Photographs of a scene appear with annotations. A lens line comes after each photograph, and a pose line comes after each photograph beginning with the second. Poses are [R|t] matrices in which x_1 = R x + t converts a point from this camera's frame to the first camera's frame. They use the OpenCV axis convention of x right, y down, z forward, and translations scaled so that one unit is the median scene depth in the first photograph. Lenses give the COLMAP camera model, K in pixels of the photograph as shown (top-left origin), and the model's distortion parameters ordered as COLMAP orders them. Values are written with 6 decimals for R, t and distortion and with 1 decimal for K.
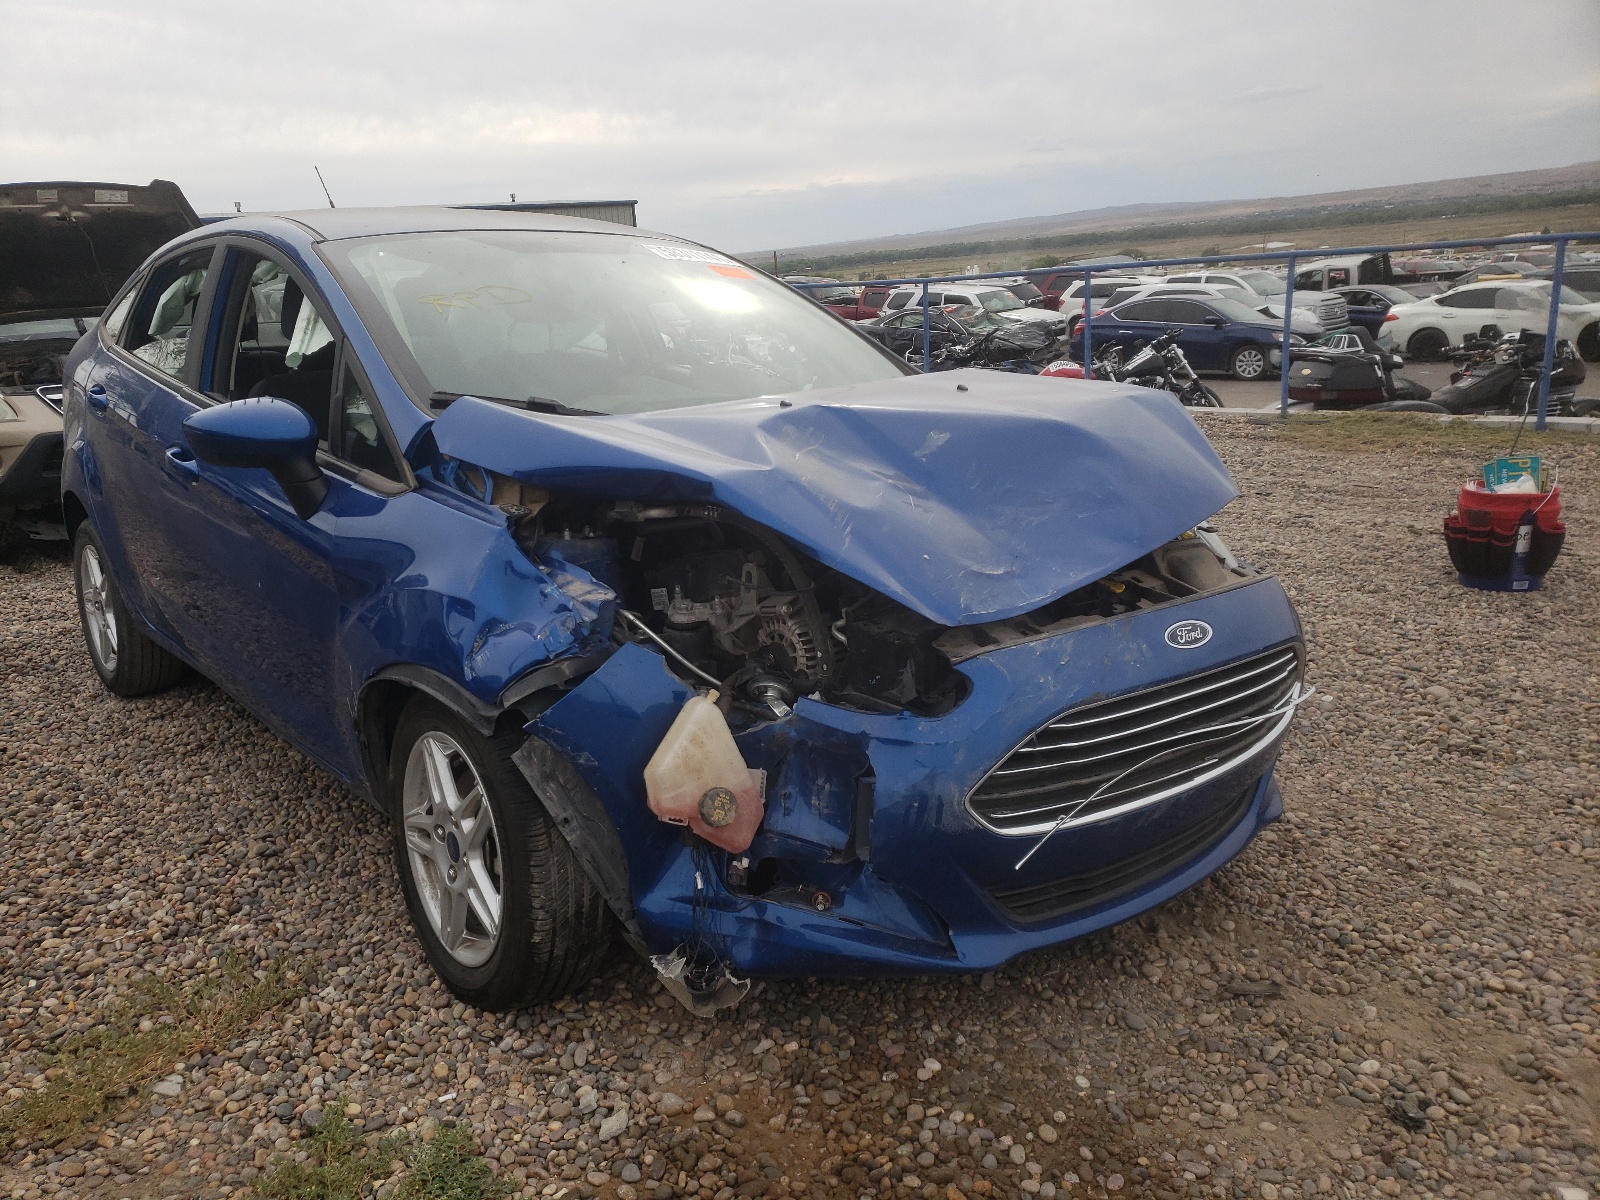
lens RADIAL K [[1249.3, 0, 799.5], [0, 1249.3, 596.2], [0, 0, 1]] dist [0.001954, 0.005360]
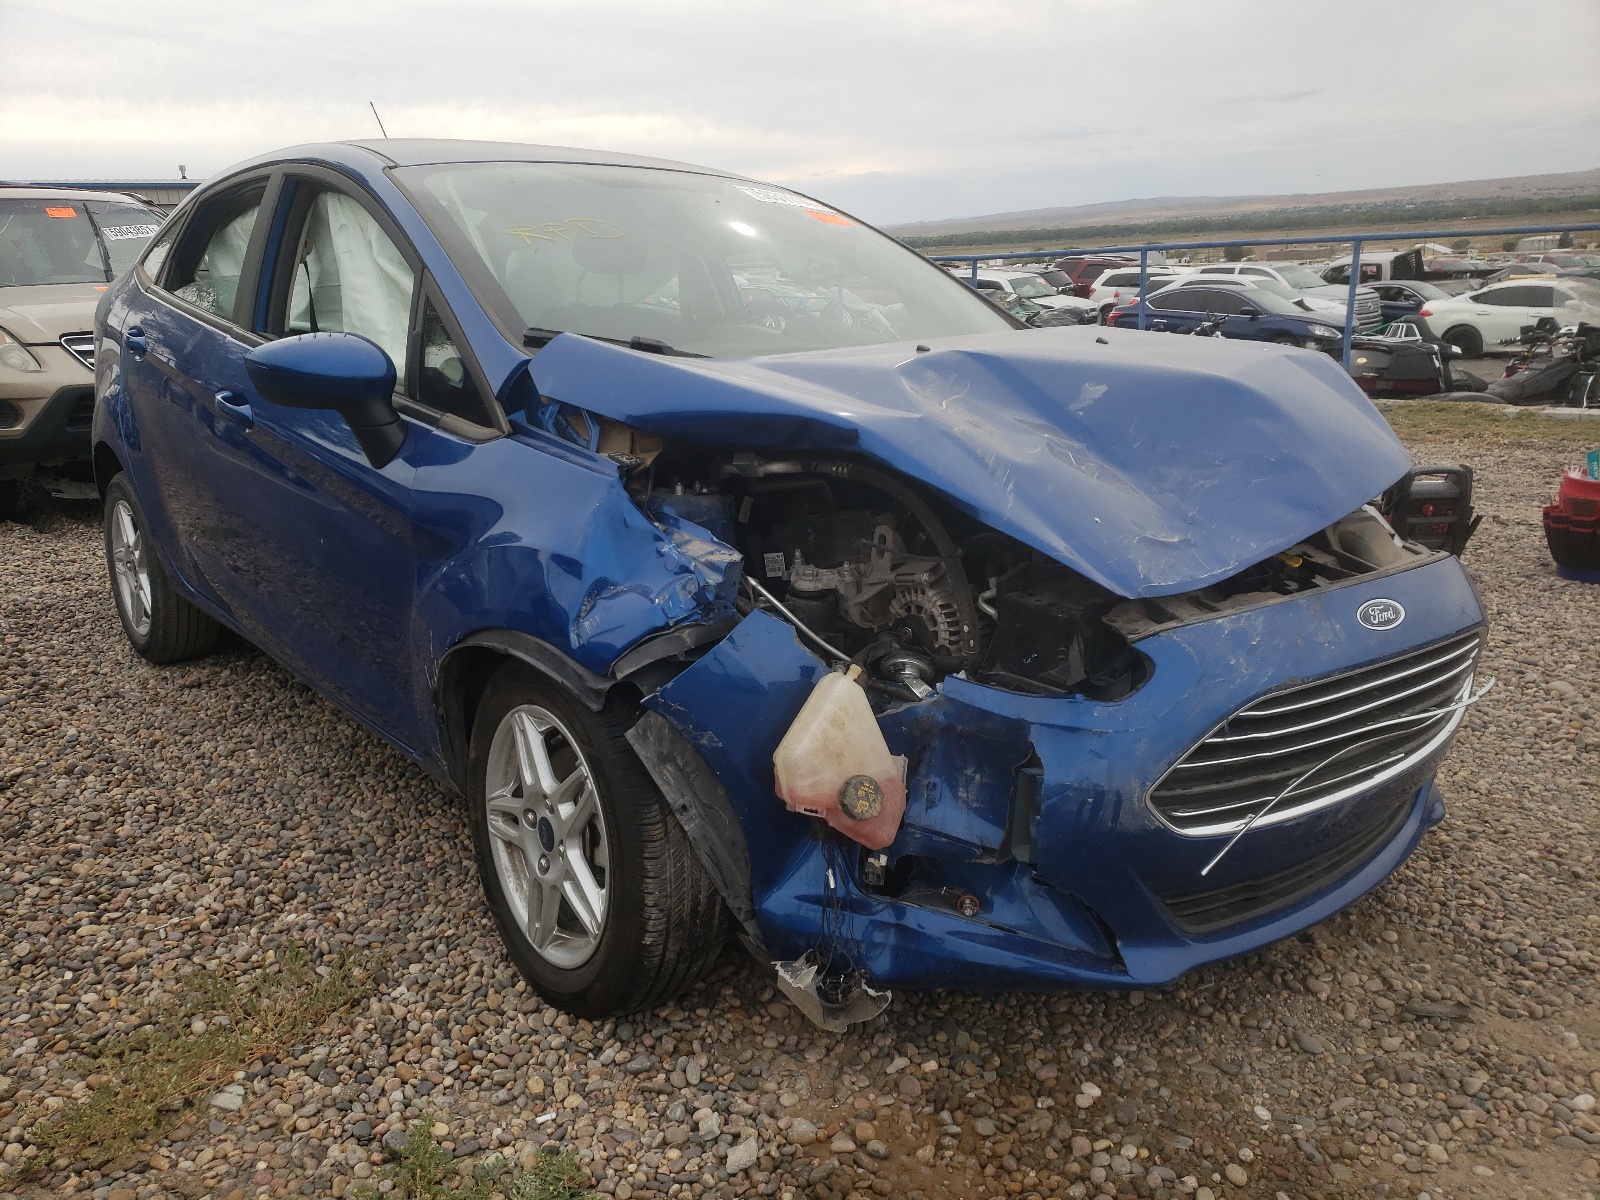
lens RADIAL K [[1214.2, 0, 800.6], [0, 1214.2, 604.5], [0, 0, 1]] dist [0.004951, 0.002741]
pose [[0.999682, 0.022076, 0.012229, -0.109149], [-0.022258, 0.999640, 0.014957, 0.018657], [-0.011894, -0.015224, 0.999813, 0.129427]]
